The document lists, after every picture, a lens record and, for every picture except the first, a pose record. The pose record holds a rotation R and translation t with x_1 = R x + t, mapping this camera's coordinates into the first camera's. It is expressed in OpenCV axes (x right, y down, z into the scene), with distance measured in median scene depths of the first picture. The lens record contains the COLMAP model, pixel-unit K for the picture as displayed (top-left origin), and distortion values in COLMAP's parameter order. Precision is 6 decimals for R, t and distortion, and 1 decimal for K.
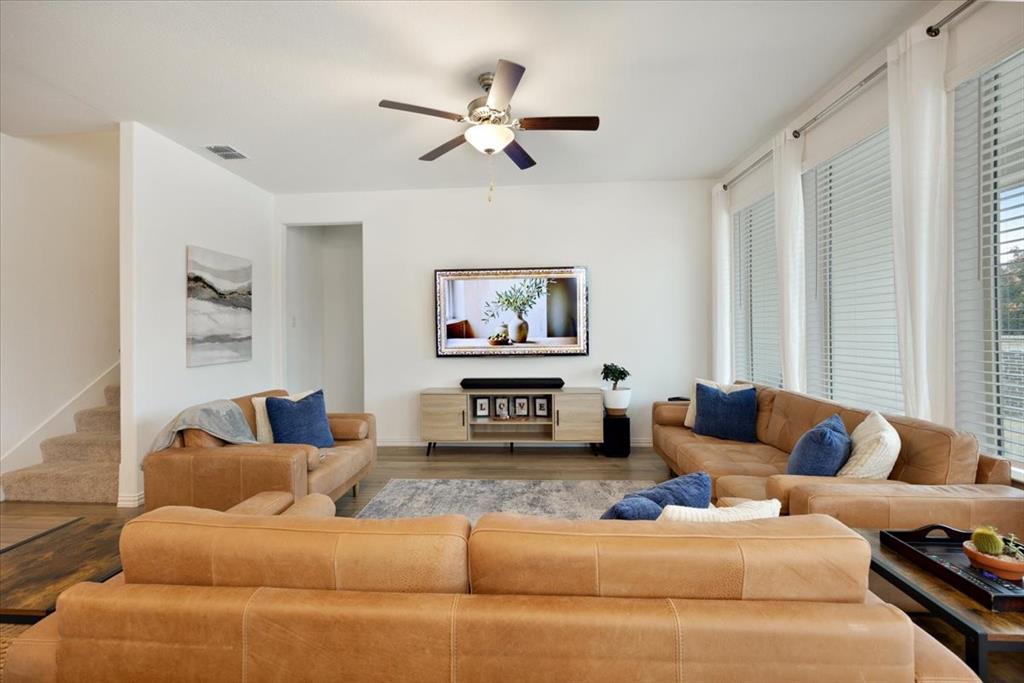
lens RADIAL K [[423.1, 0, 514.9], [0, 423.1, 338.8], [0, 0, 1]] dist [-0.004049, -0.000205]
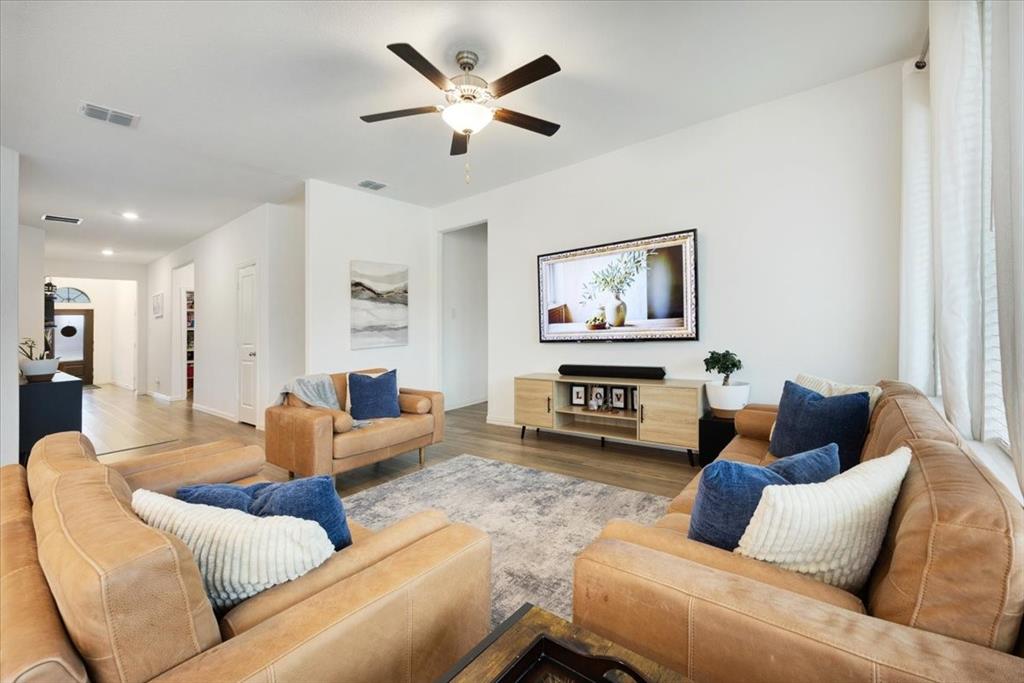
lens RADIAL K [[423.1, 0, 520.7], [0, 423.1, 334.0], [0, 0, 1]] dist [-0.004049, -0.000205]
pose [[0.818695, -0.012137, -0.574100, 0.387469], [0.023118, 0.999663, 0.011833, 0.011061], [0.573762, -0.022960, 0.818700, 0.167632]]
